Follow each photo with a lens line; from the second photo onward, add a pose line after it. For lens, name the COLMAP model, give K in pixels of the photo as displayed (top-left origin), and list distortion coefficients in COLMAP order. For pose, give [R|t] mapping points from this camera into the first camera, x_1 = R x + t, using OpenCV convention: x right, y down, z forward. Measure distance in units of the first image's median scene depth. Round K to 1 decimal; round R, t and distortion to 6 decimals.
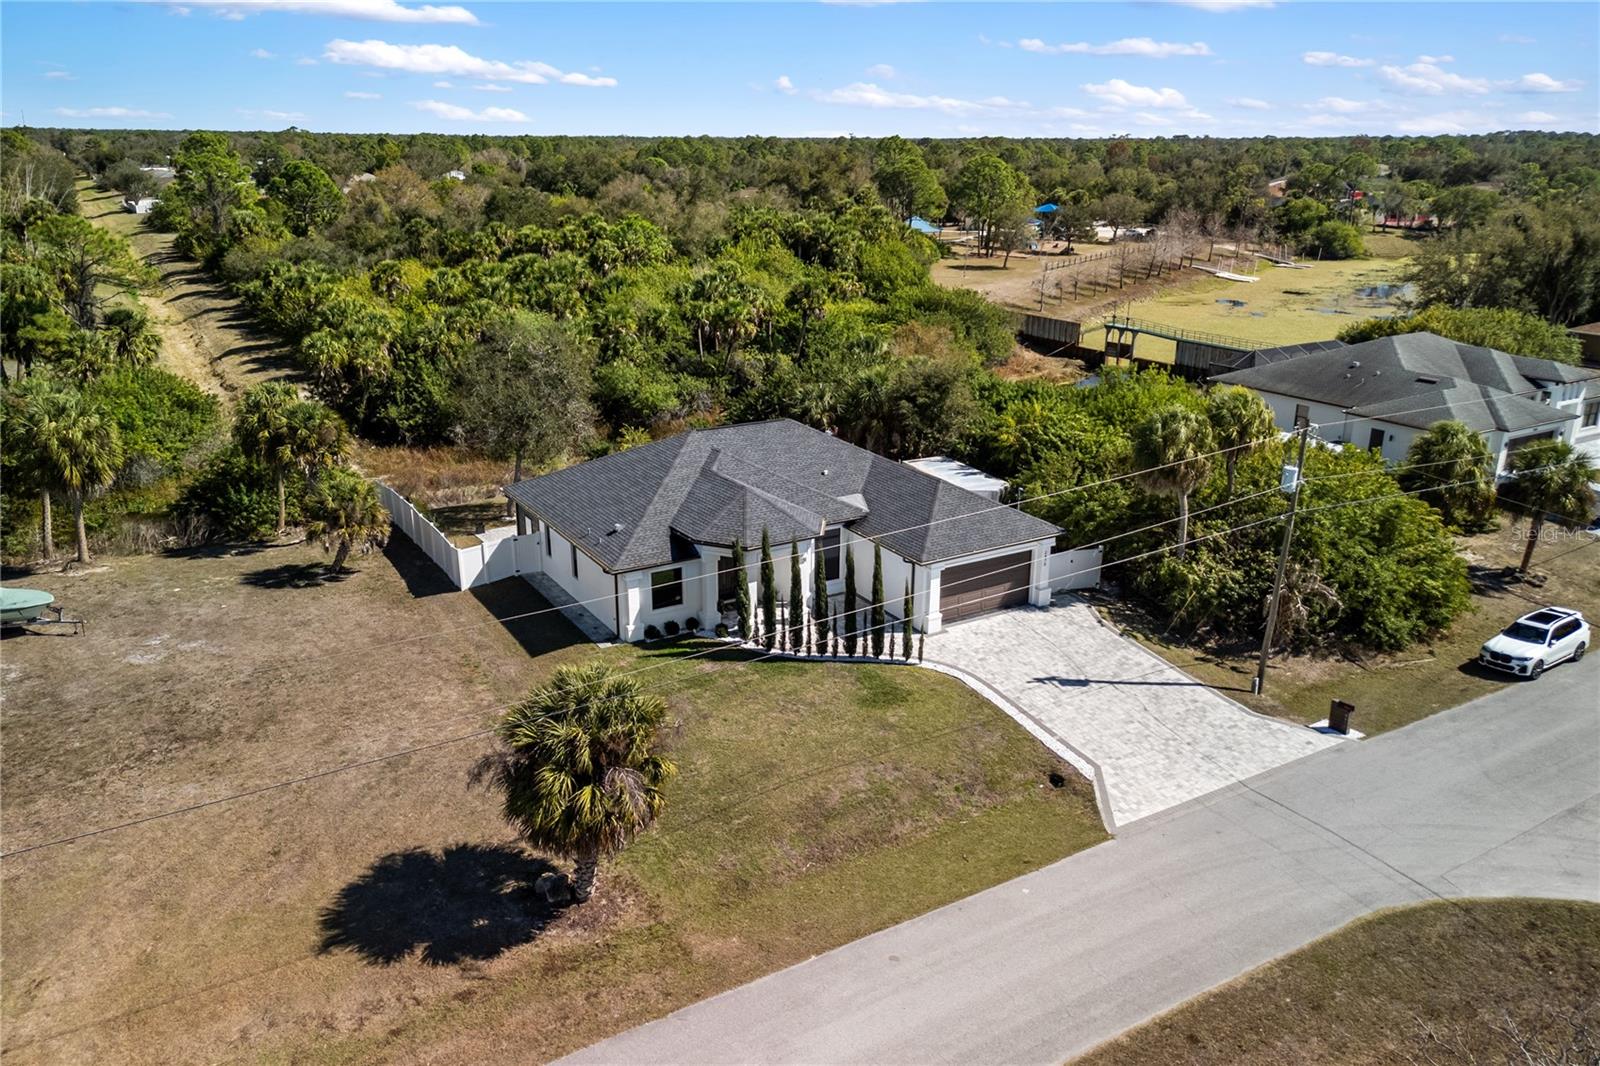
lens RADIAL K [[1151.0, 0, 800.9], [0, 1151.0, 547.6], [0, 0, 1]] dist [0.033097, -0.009849]
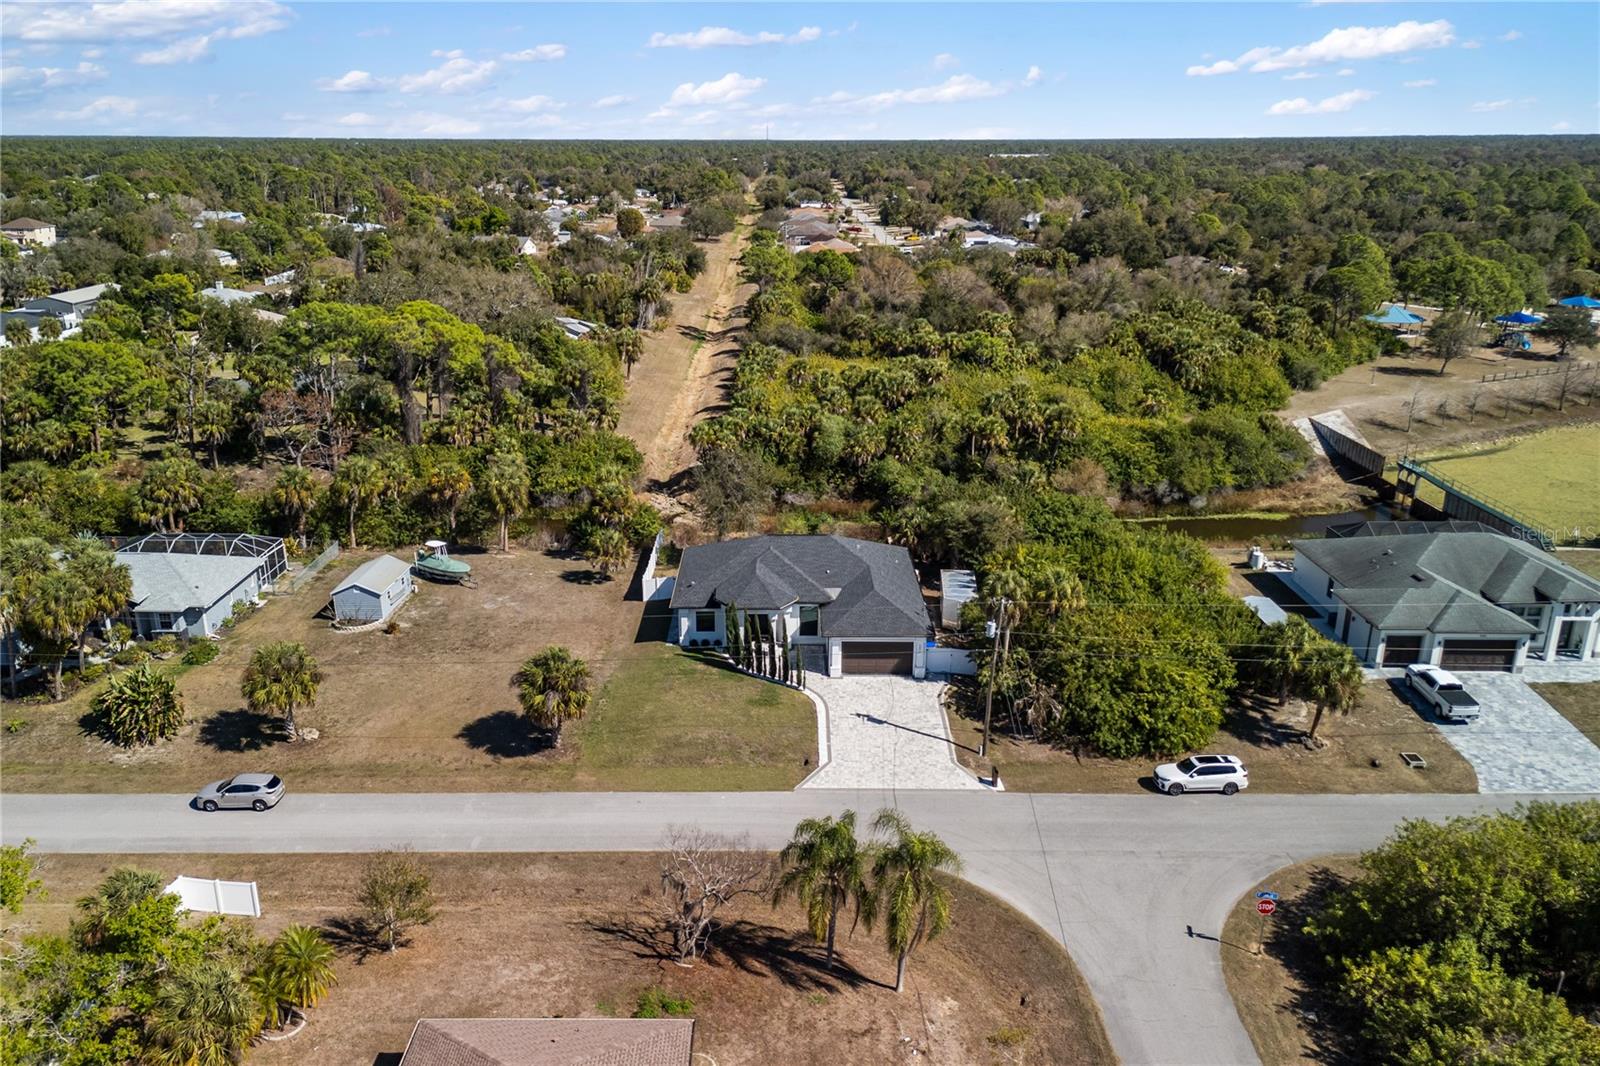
lens RADIAL K [[1155.6, 0, 800.0], [0, 1155.6, 533.0], [0, 0, 1]] dist [0.132258, -0.255985]
pose [[0.862568, 0.158774, -0.480381, 0.891498], [-0.167738, 0.985526, 0.024545, -0.177040], [0.477326, 0.059406, 0.876716, -0.573895]]
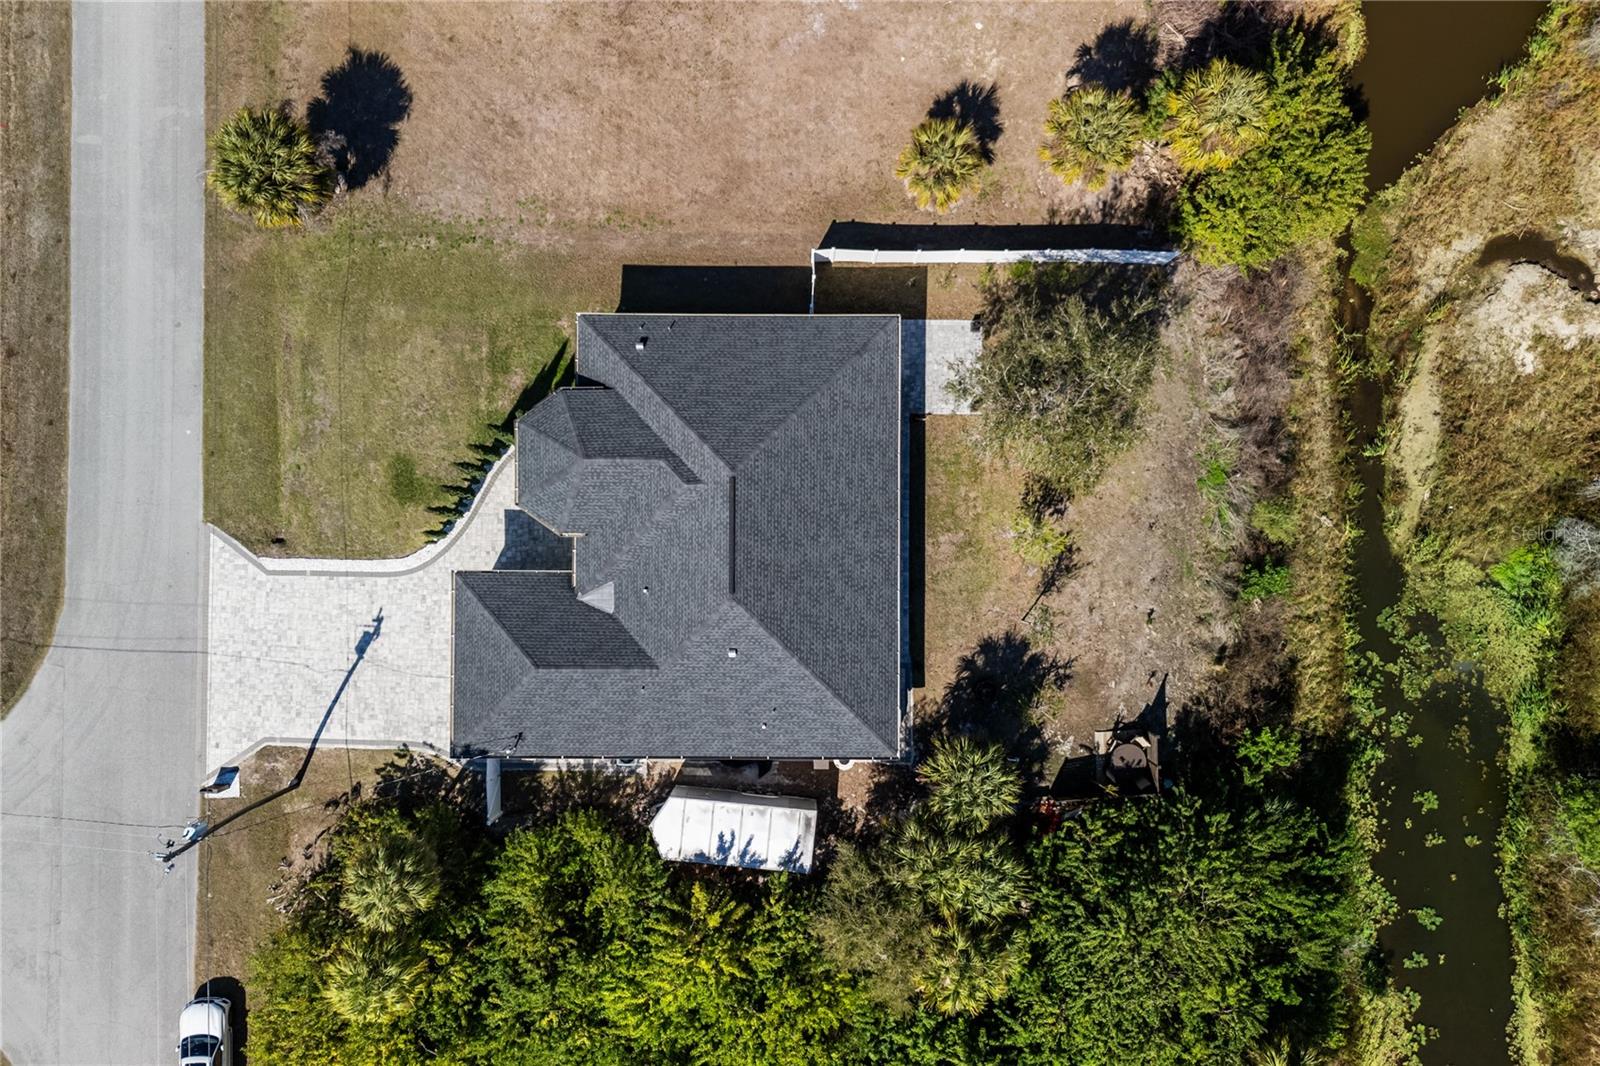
lens RADIAL K [[1151.0, 0, 800.9], [0, 1151.0, 547.6], [0, 0, 1]] dist [0.033097, -0.009849]
pose [[-0.522758, 0.852443, -0.007995, -0.073036], [-0.282263, -0.164233, 0.945175, -1.078121], [0.804395, 0.496355, 0.326468, 0.885133]]
